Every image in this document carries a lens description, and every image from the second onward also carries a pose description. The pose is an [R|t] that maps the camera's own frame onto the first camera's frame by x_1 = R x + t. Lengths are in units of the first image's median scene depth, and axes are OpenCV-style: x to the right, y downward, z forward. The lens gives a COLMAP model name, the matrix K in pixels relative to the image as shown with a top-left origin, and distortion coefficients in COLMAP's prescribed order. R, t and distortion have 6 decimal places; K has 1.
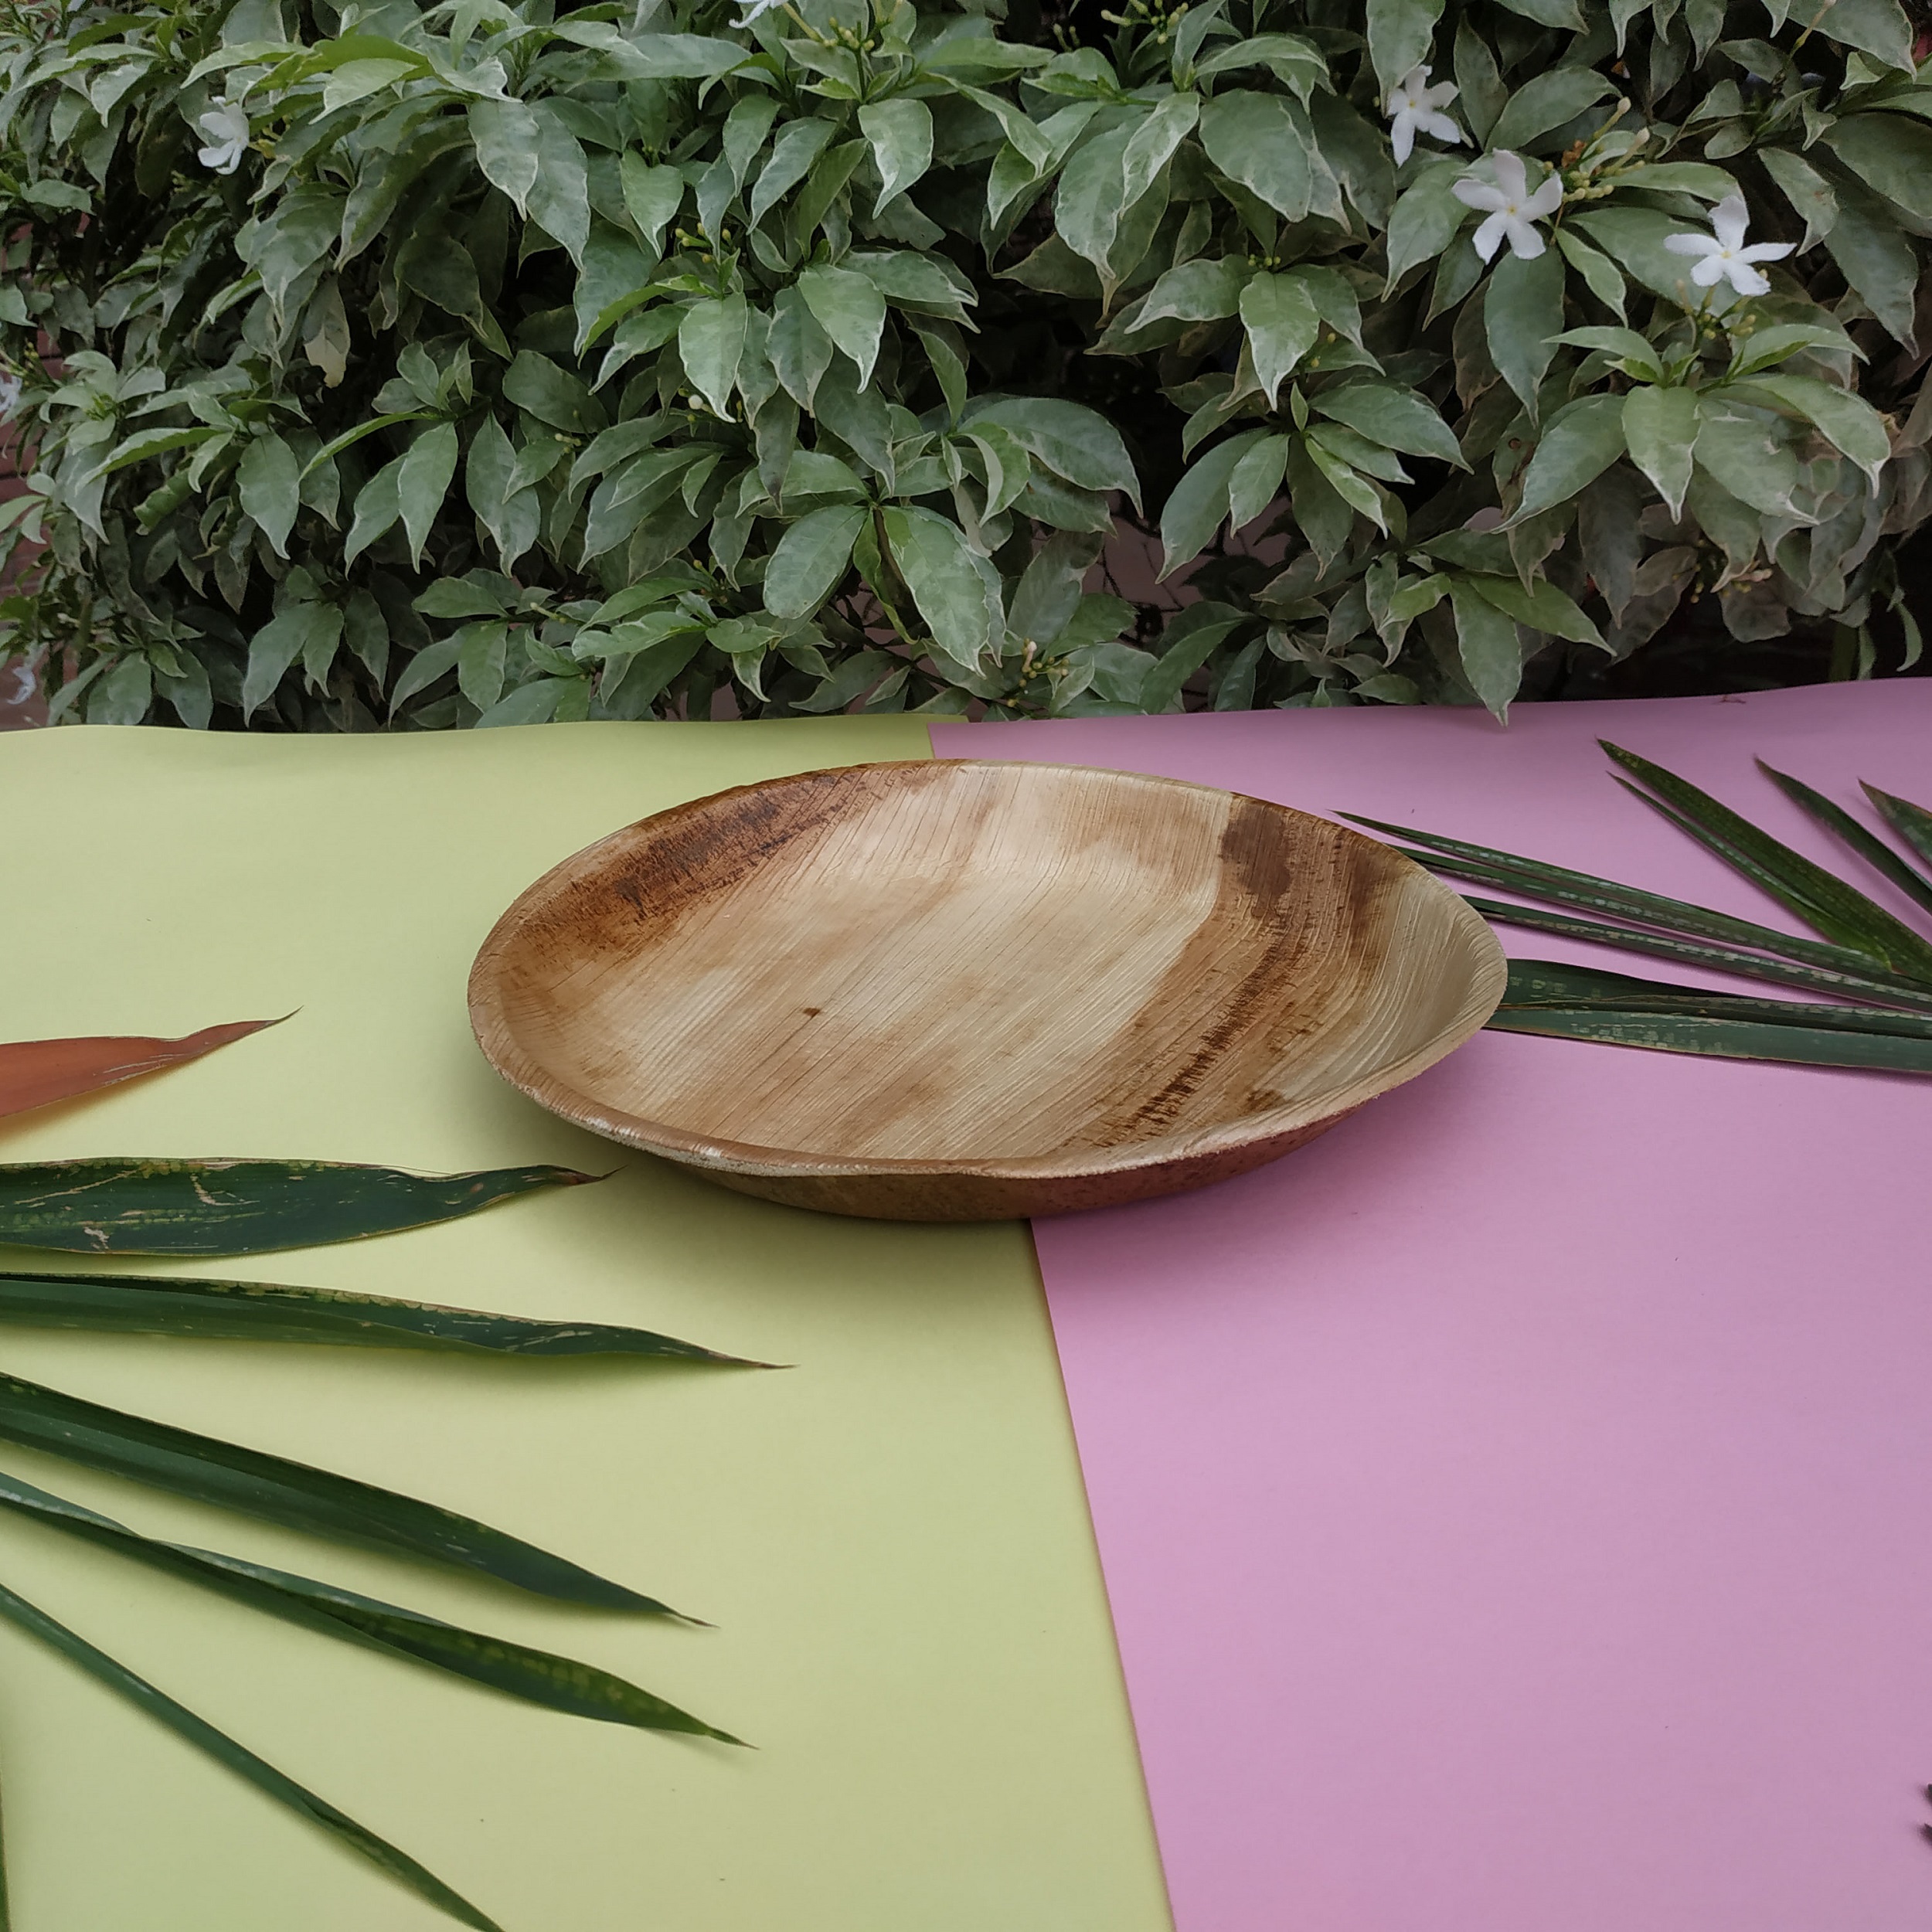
lens RADIAL K [[1834.6, 0, 849.7], [0, 1834.6, 943.7], [0, 0, 1]] dist [0.011175, -0.033173]
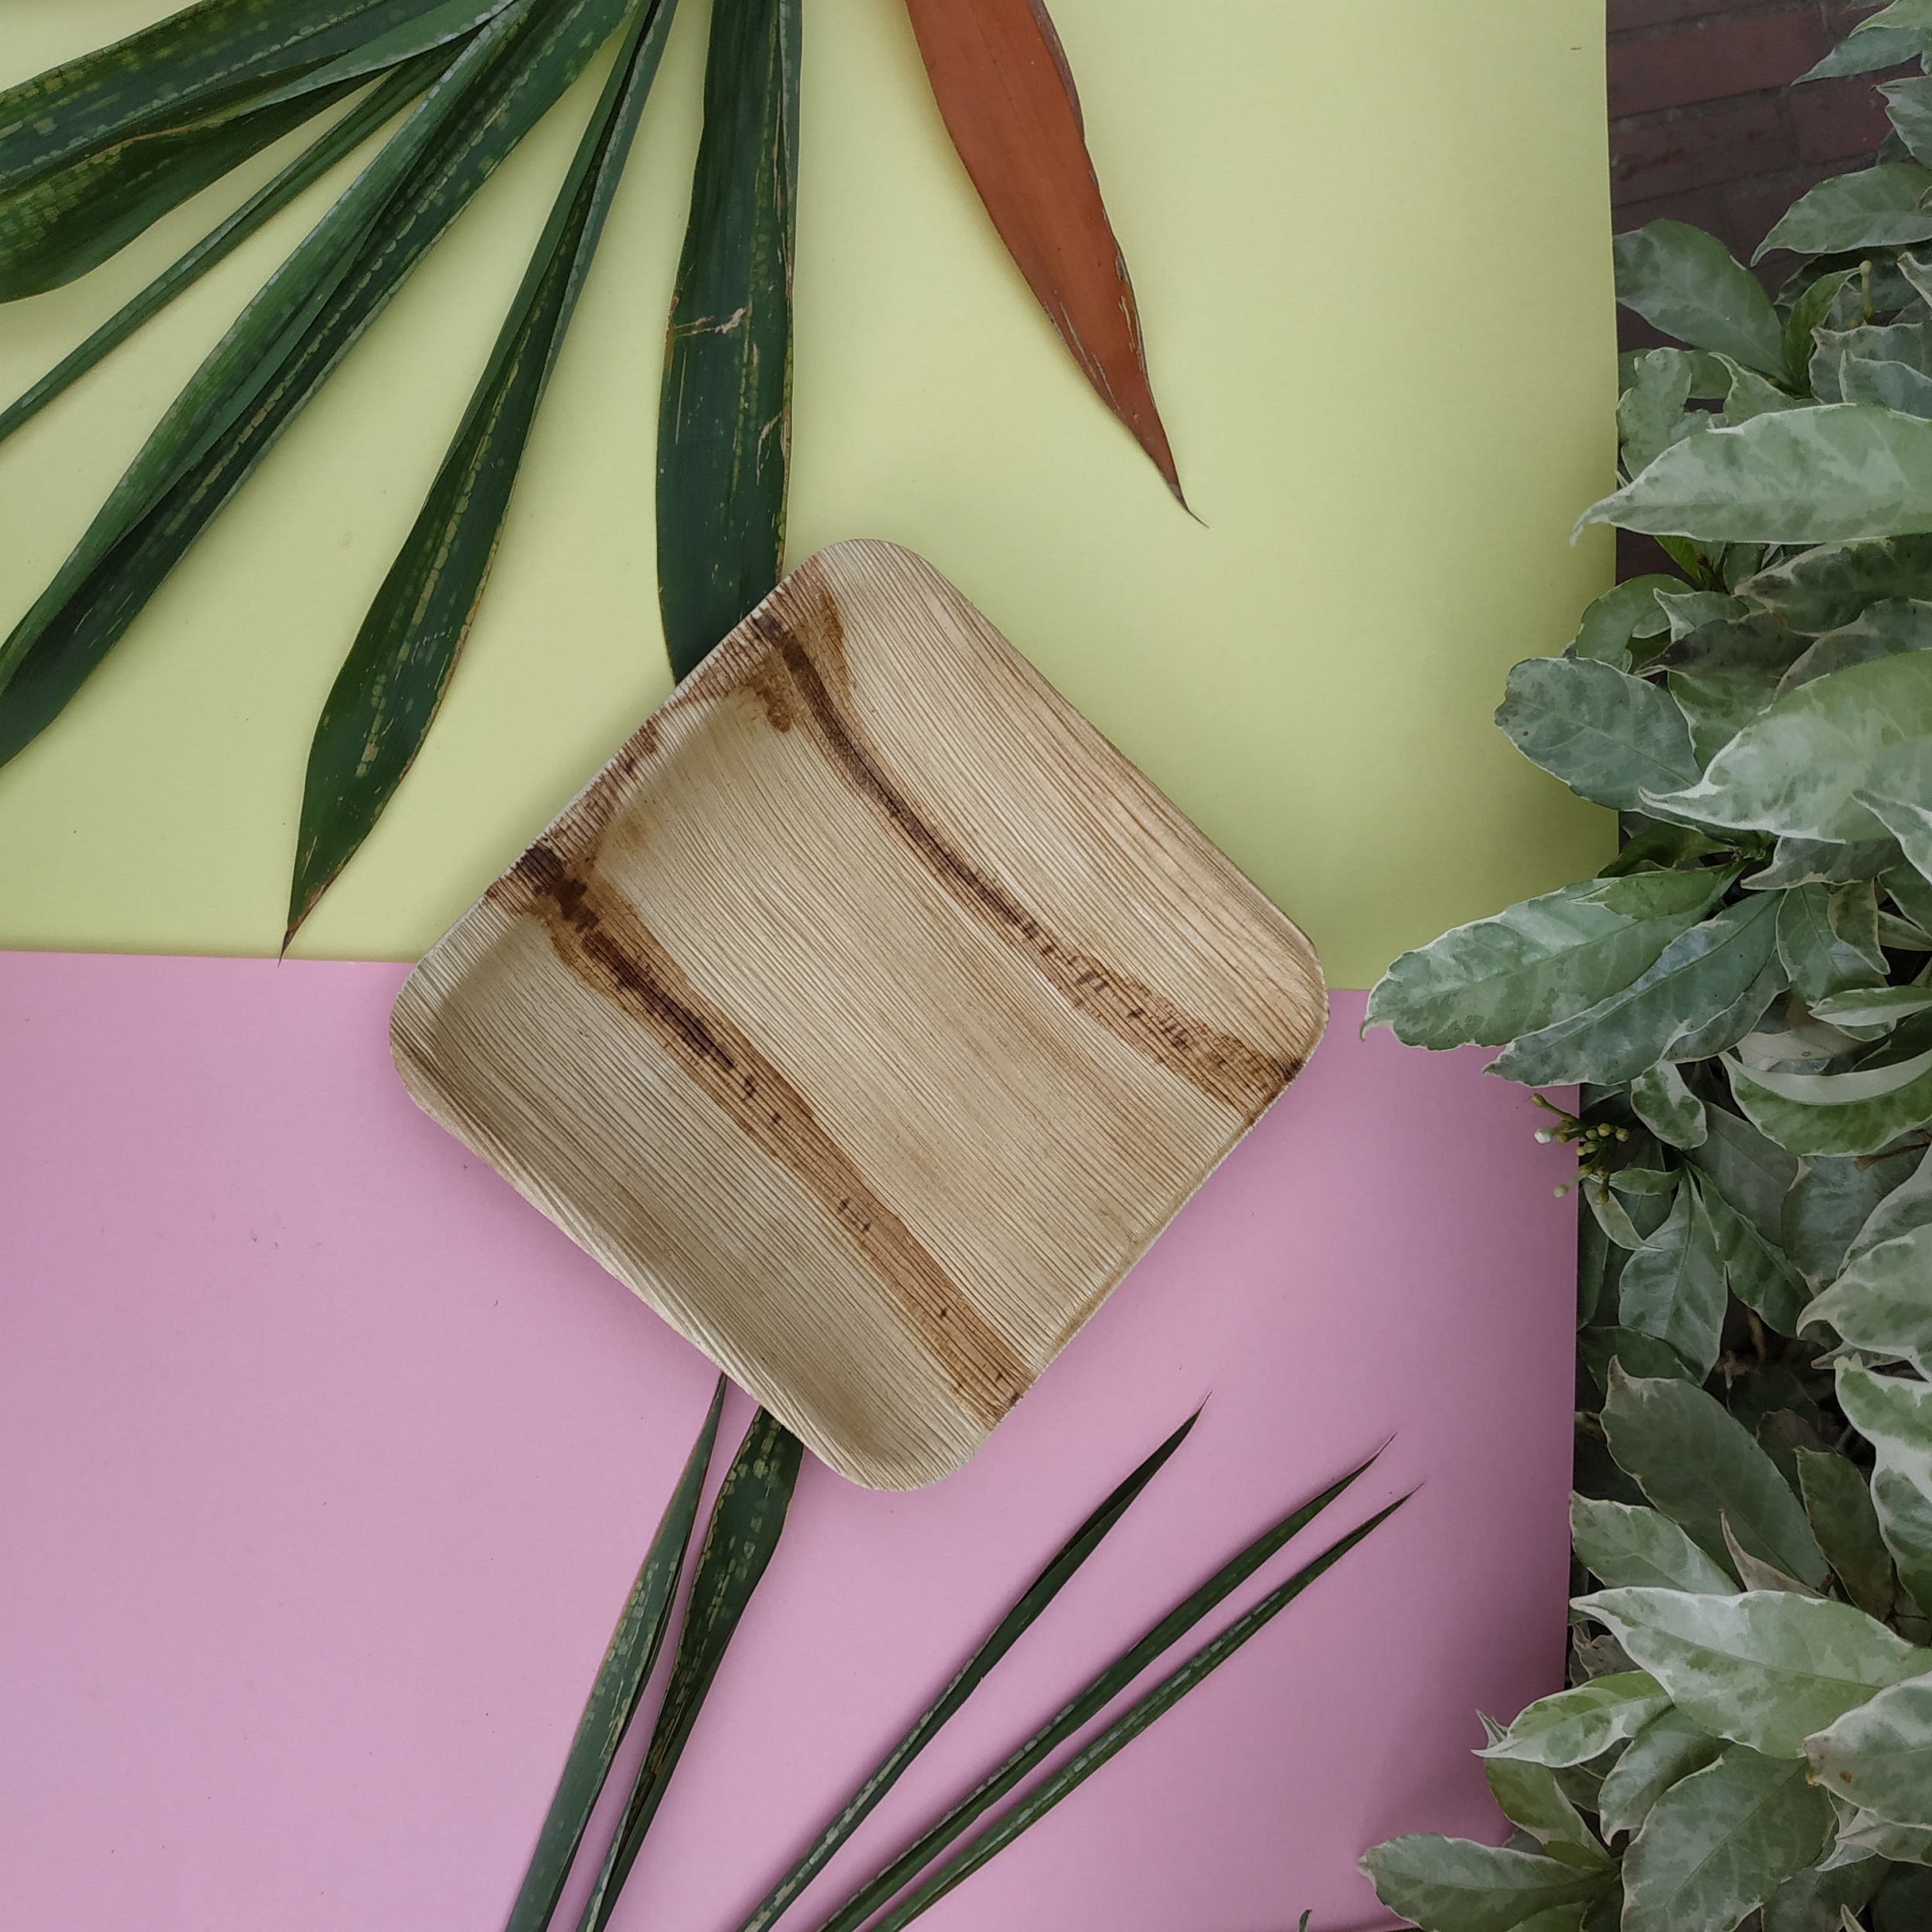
lens RADIAL K [[1838.3, 0, 965.1], [0, 1838.3, 1003.9], [0, 0, 1]] dist [0.045302, -0.102378]
pose [[-0.037331, 0.999168, 0.016394, 0.056081], [-0.608770, -0.035749, 0.792541, -0.528962], [0.792468, 0.019606, 0.609598, 0.490336]]
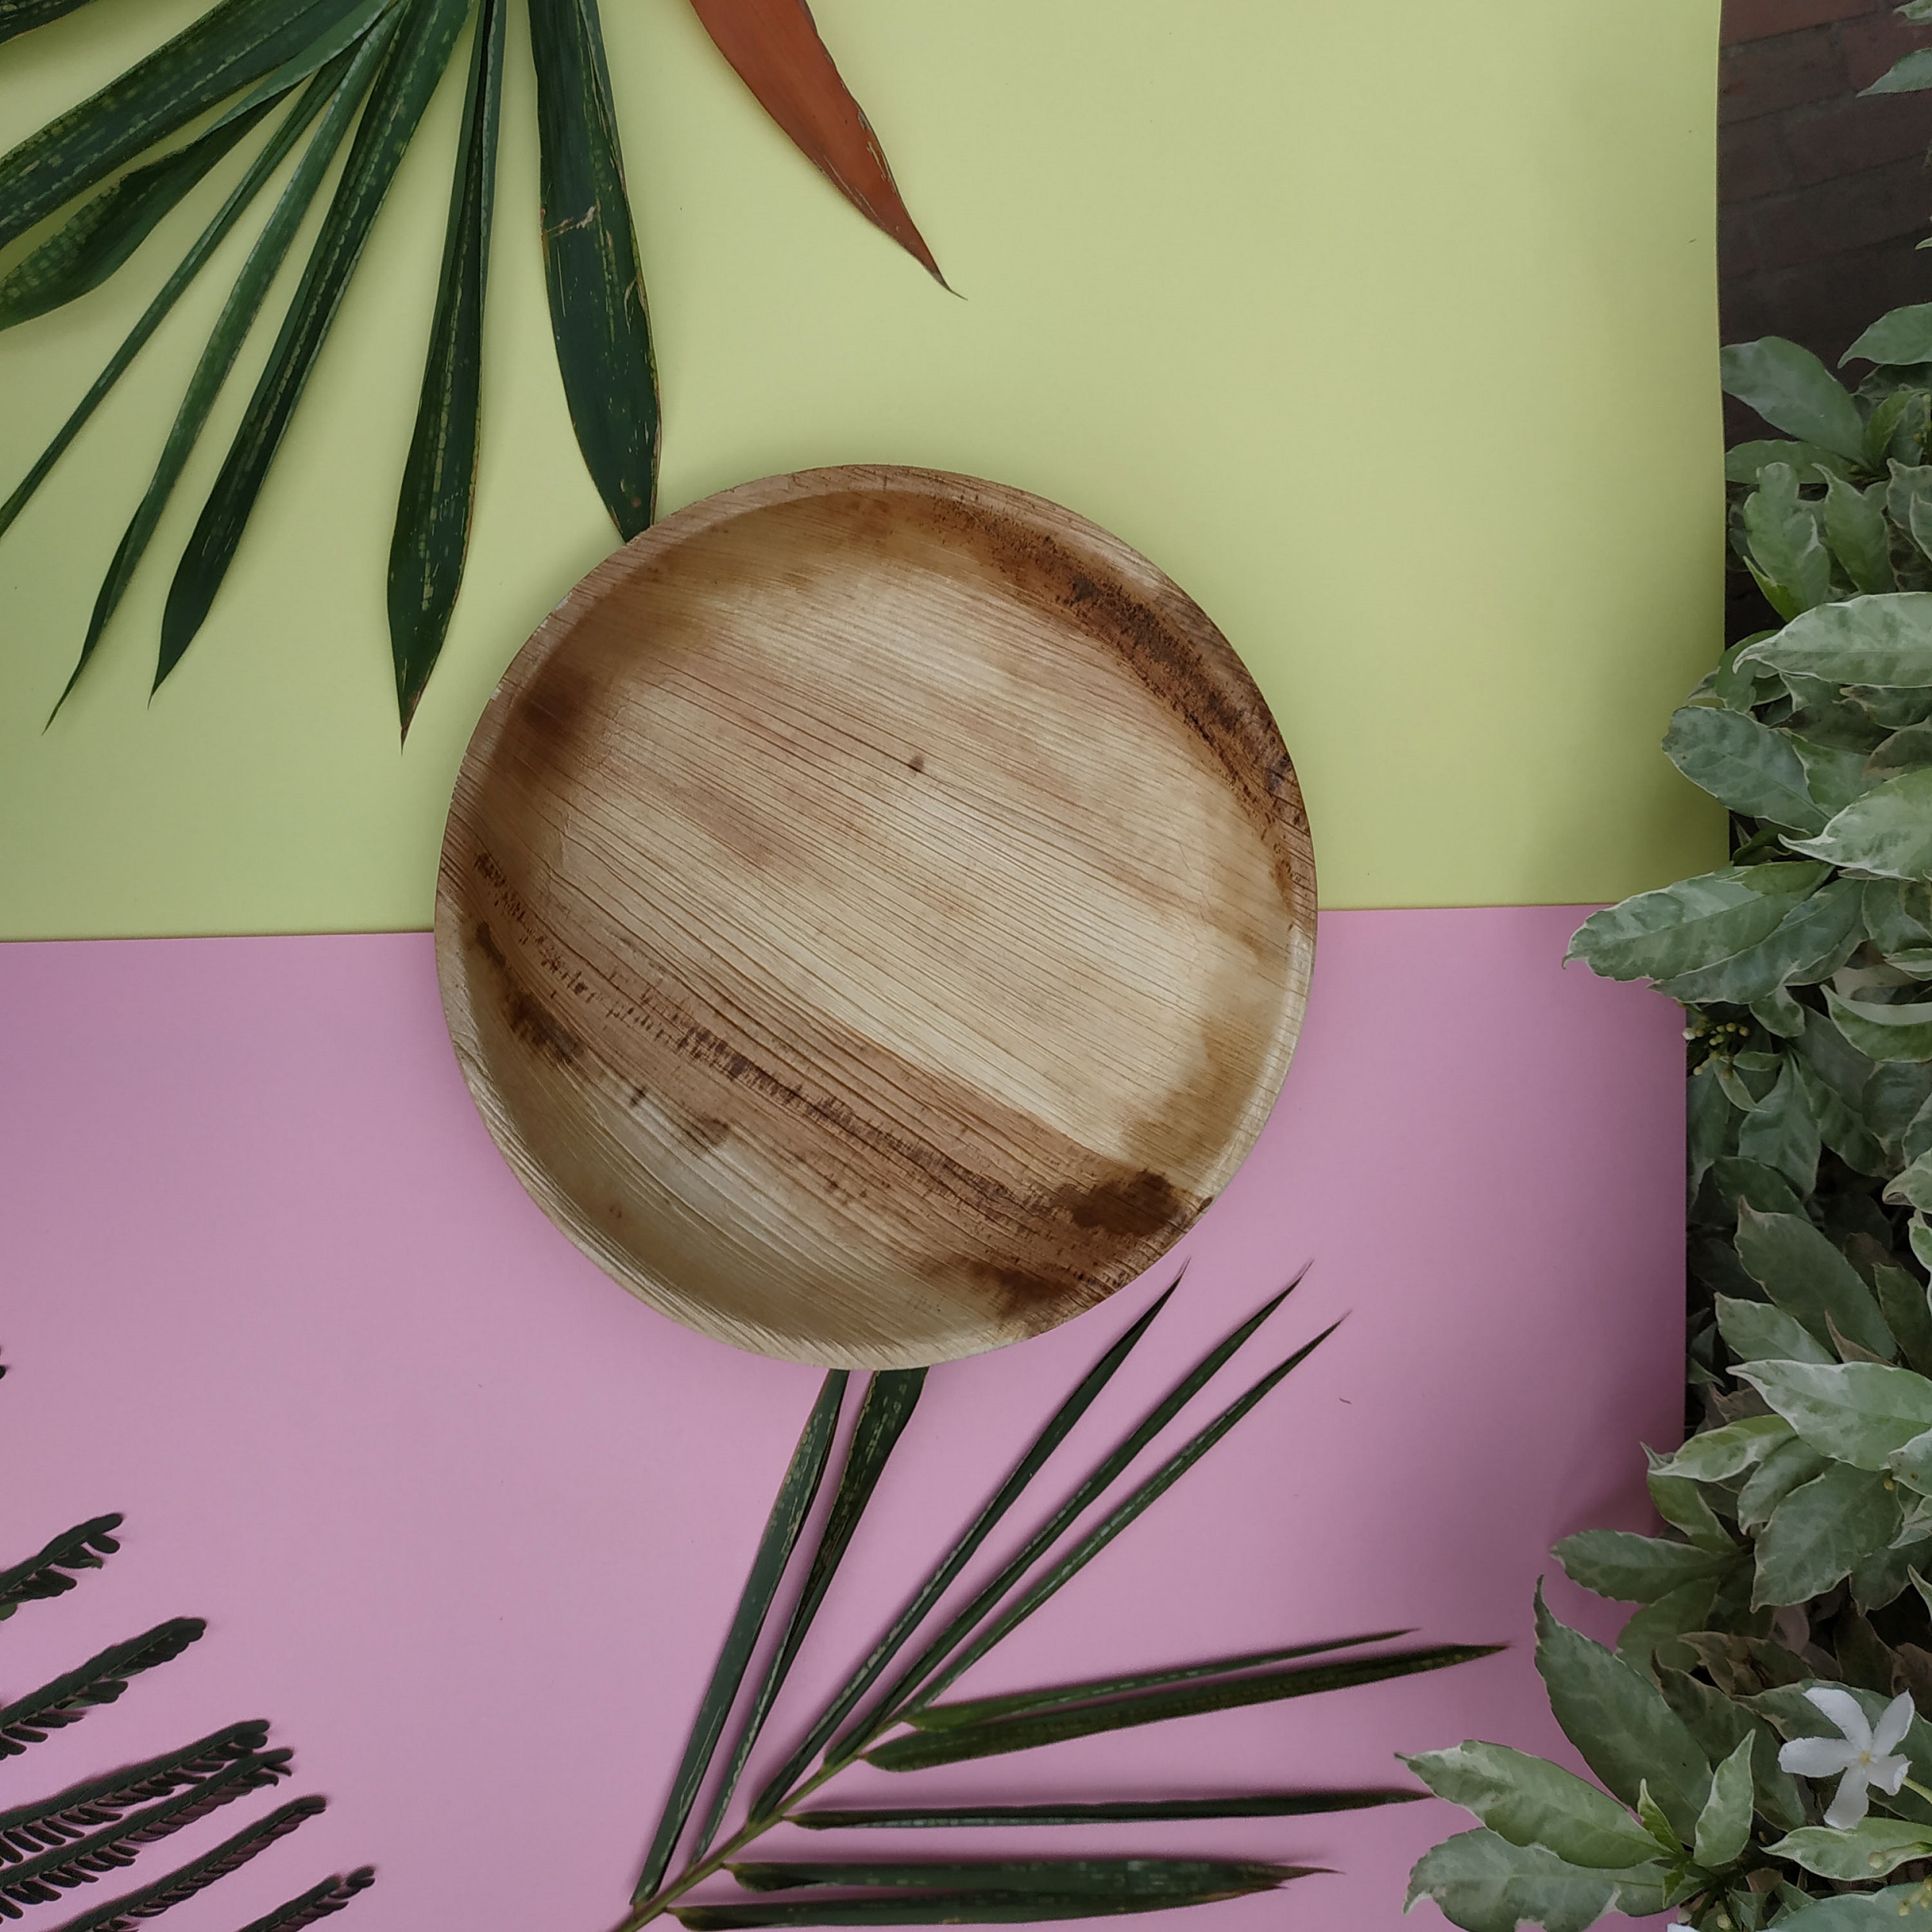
lens RADIAL K [[1856.9, 0, 994.9], [0, 1856.9, 834.1], [0, 0, 1]] dist [-0.015441, 0.001692]
pose [[-0.027641, 0.998337, 0.050594, -0.023014], [-0.609217, -0.056951, 0.790956, -0.633145], [0.792522, -0.008960, 0.609778, 0.249822]]
